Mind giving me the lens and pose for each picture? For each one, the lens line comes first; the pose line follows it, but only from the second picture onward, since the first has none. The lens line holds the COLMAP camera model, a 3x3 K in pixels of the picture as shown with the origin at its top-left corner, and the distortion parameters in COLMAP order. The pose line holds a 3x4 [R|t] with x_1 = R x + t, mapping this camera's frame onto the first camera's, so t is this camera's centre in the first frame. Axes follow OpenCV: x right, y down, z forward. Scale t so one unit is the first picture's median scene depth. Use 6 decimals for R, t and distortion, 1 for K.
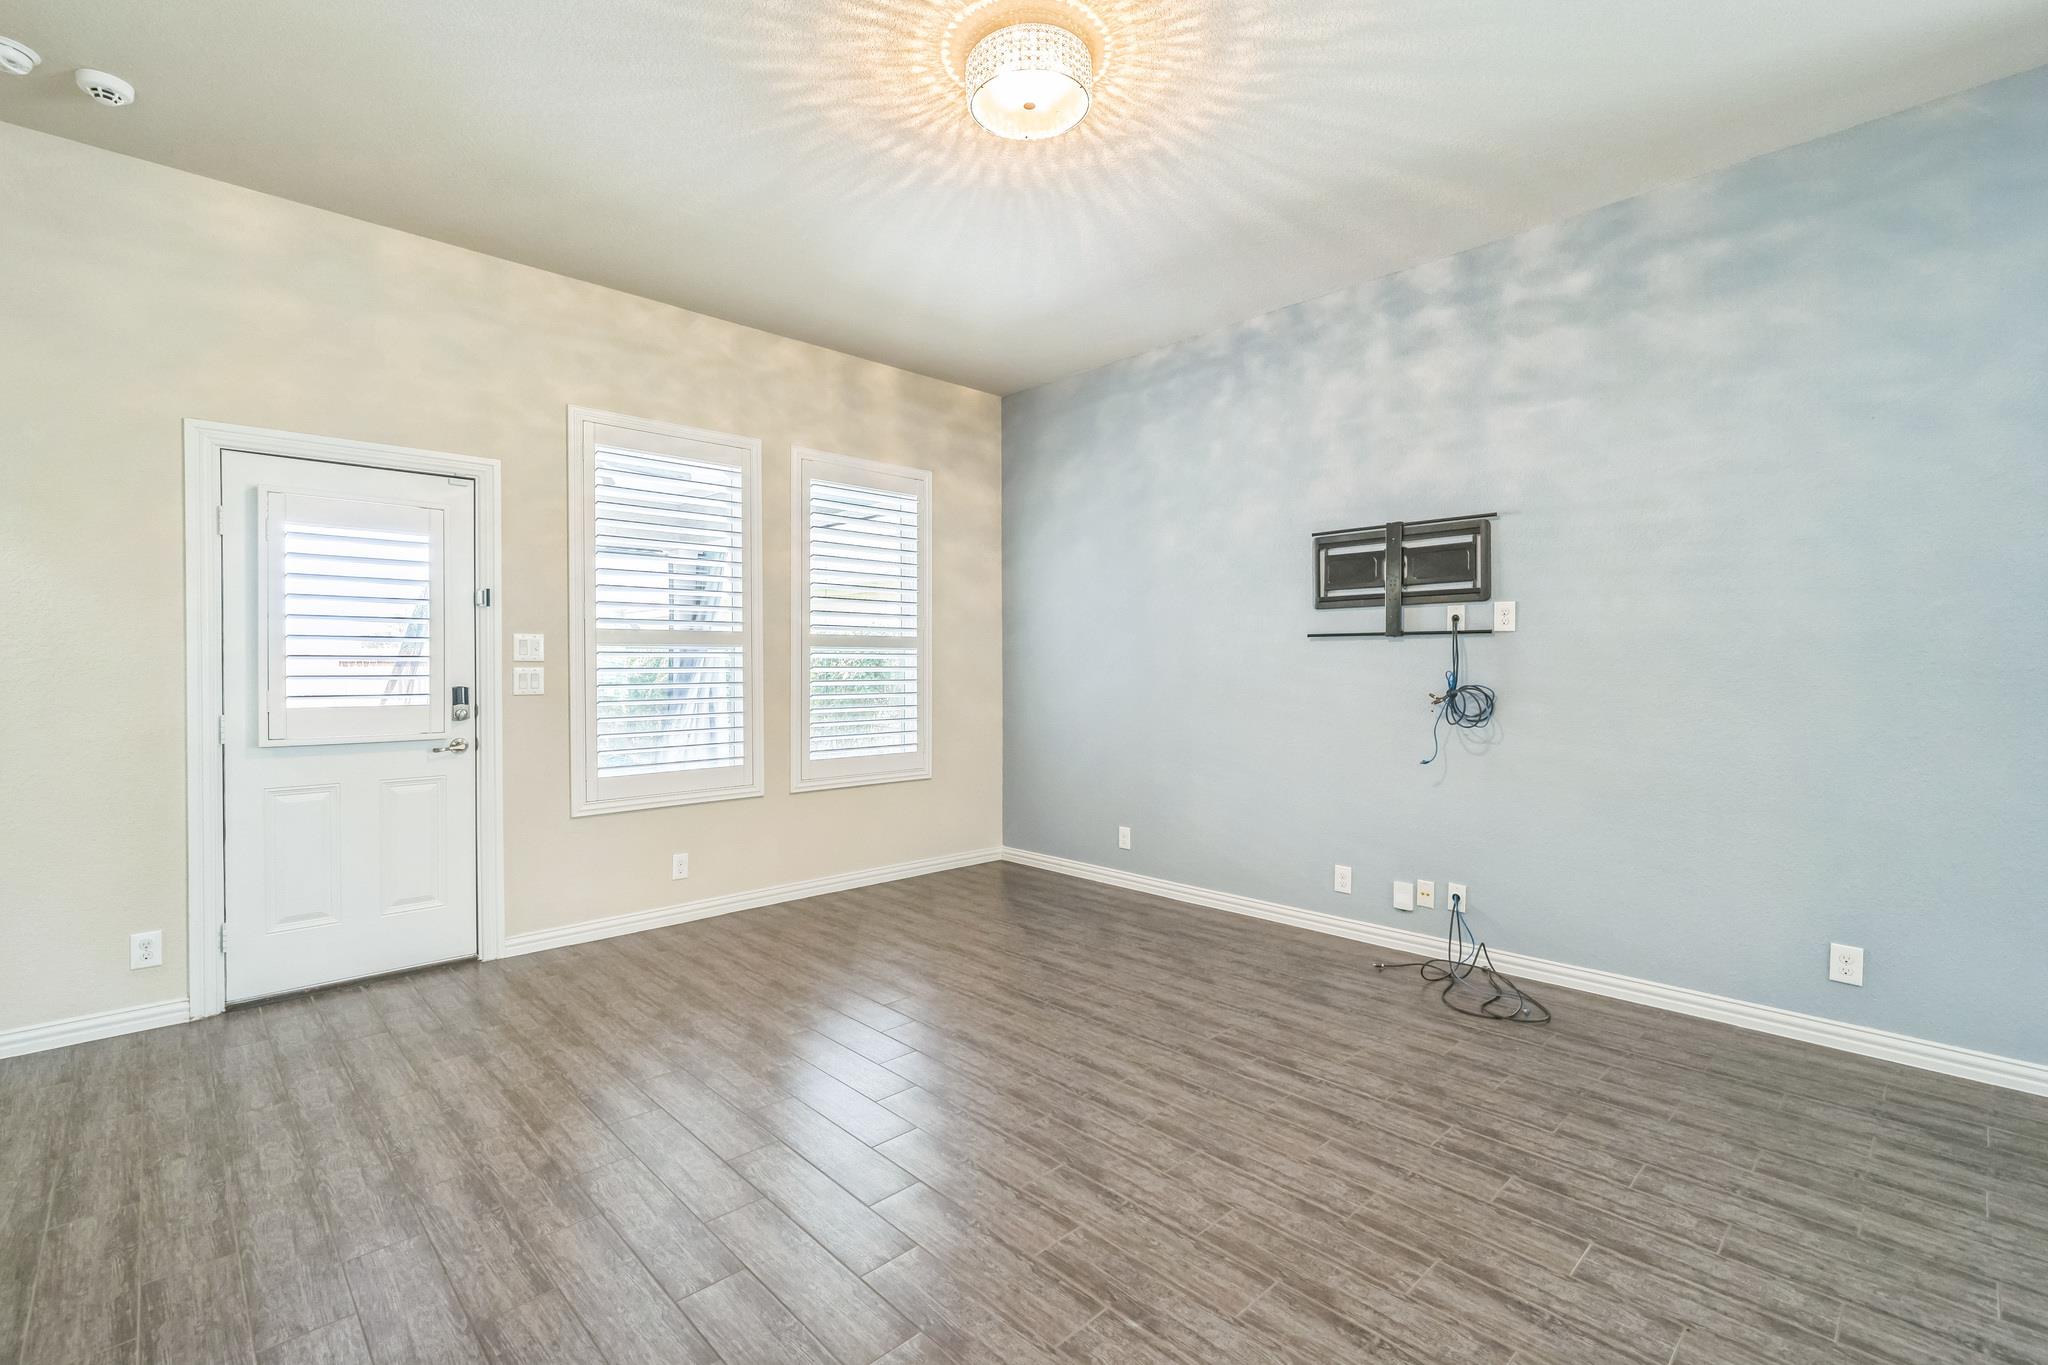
lens RADIAL K [[899.6, 0, 1013.0], [0, 899.6, 665.1], [0, 0, 1]] dist [0.002945, 0.001711]
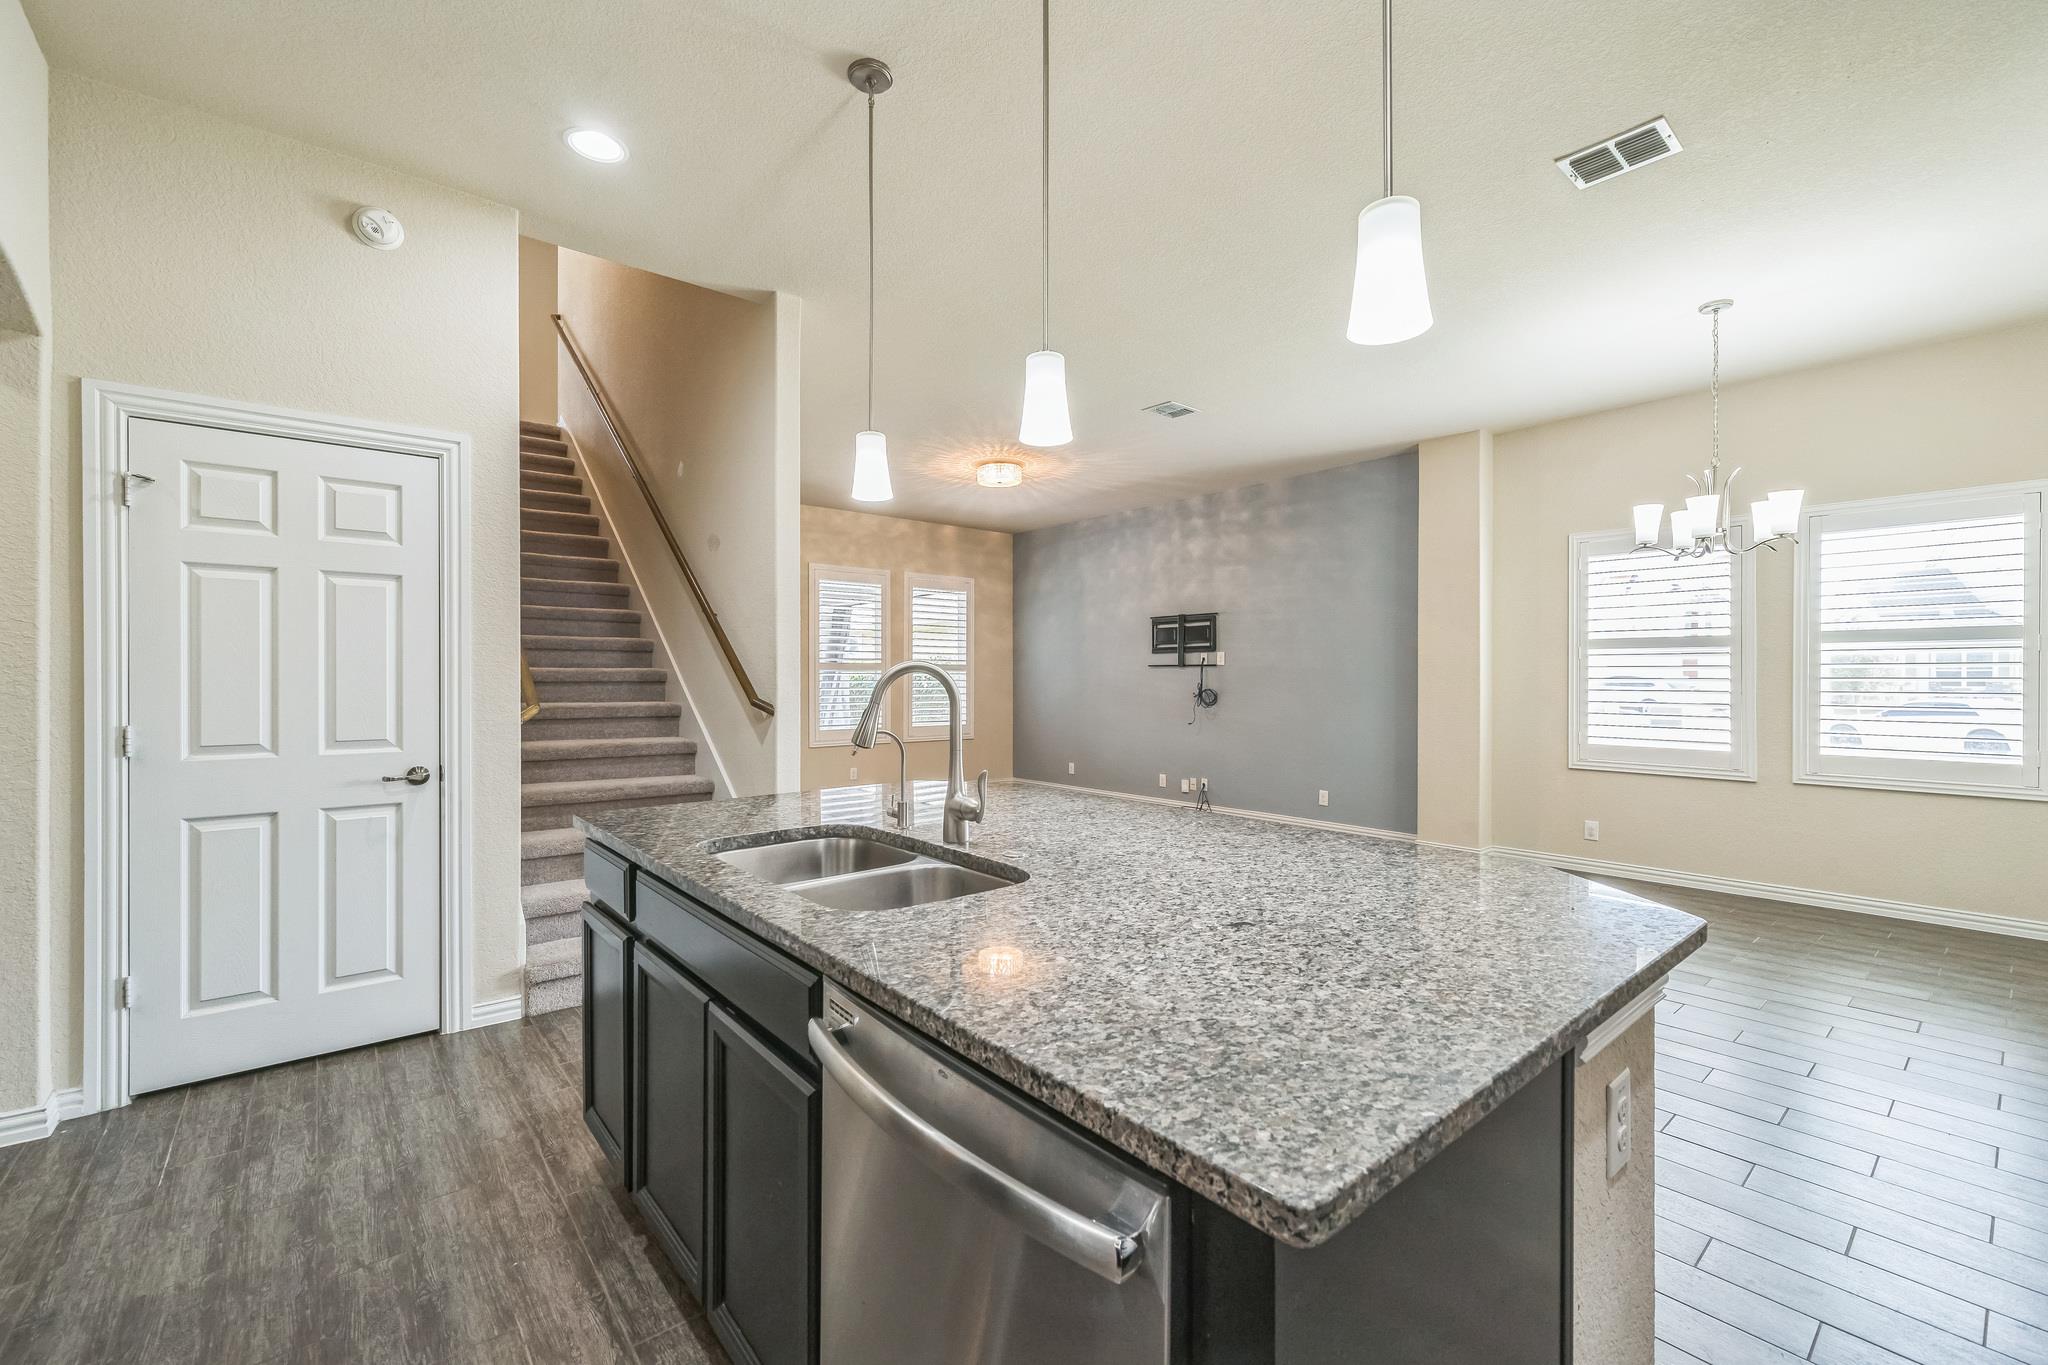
lens RADIAL K [[848.1, 0, 1018.7], [0, 848.1, 678.2], [0, 0, 1]] dist [0.006418, -0.000077]
pose [[0.997786, 0.002041, -0.066470, 0.164967], [-0.002093, 0.999998, -0.000716, -0.002148], [0.066469, 0.000854, 0.997788, -1.053283]]
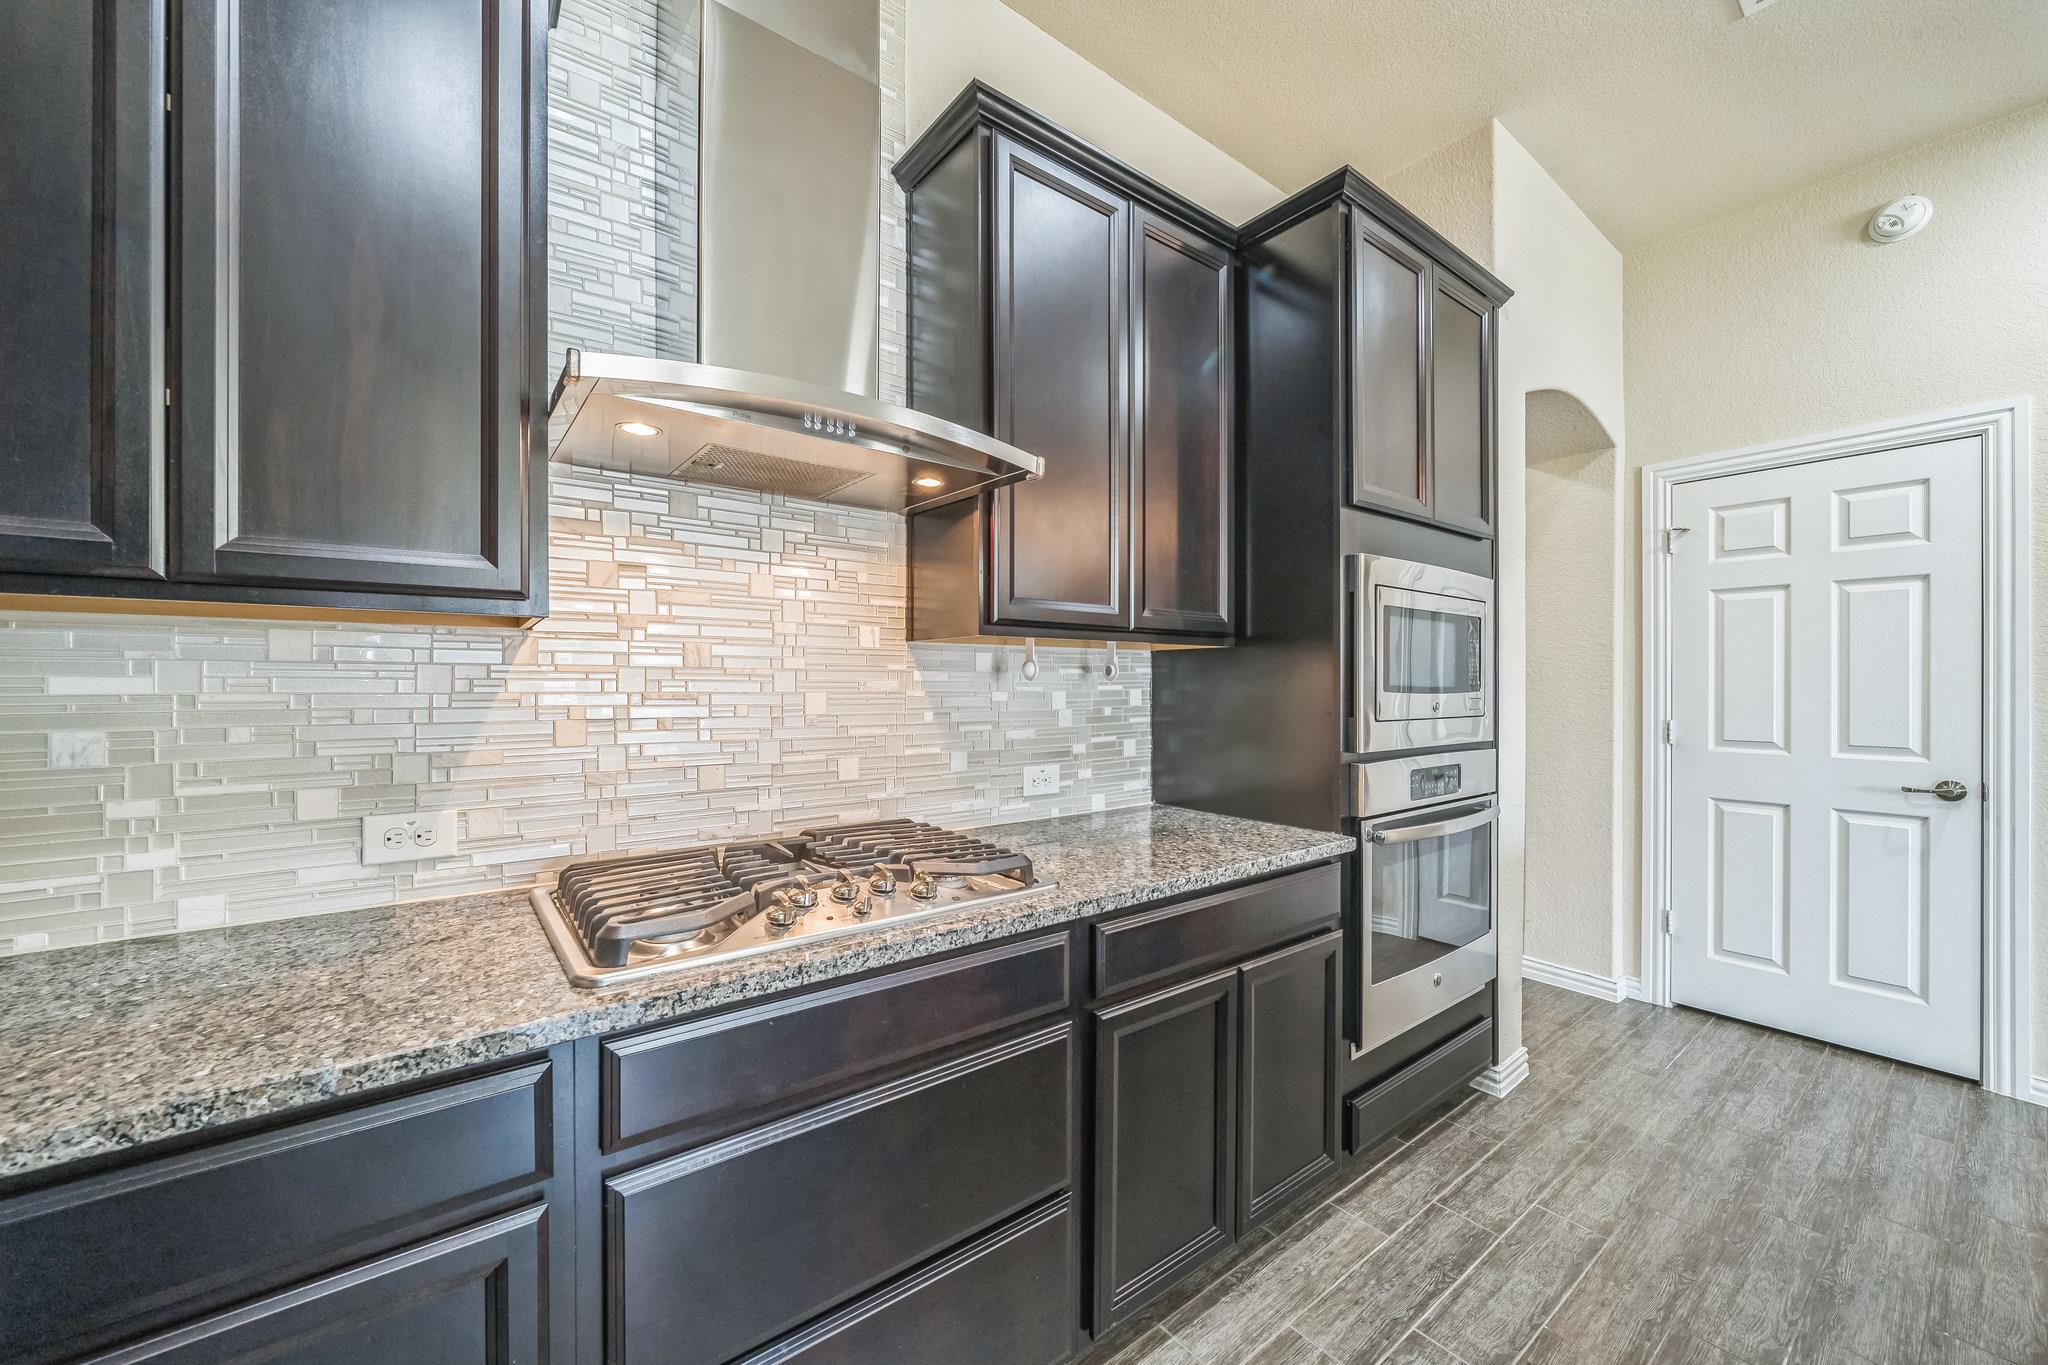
lens RADIAL K [[788.7, 0, 1016.8], [0, 788.7, 686.8], [0, 0, 1]] dist [-0.000070, -0.000033]
pose [[-0.105575, 0.002676, -0.994408, 0.293766], [-0.003298, 0.999990, 0.003041, 0.001264], [0.994406, 0.003600, -0.105566, -1.019668]]
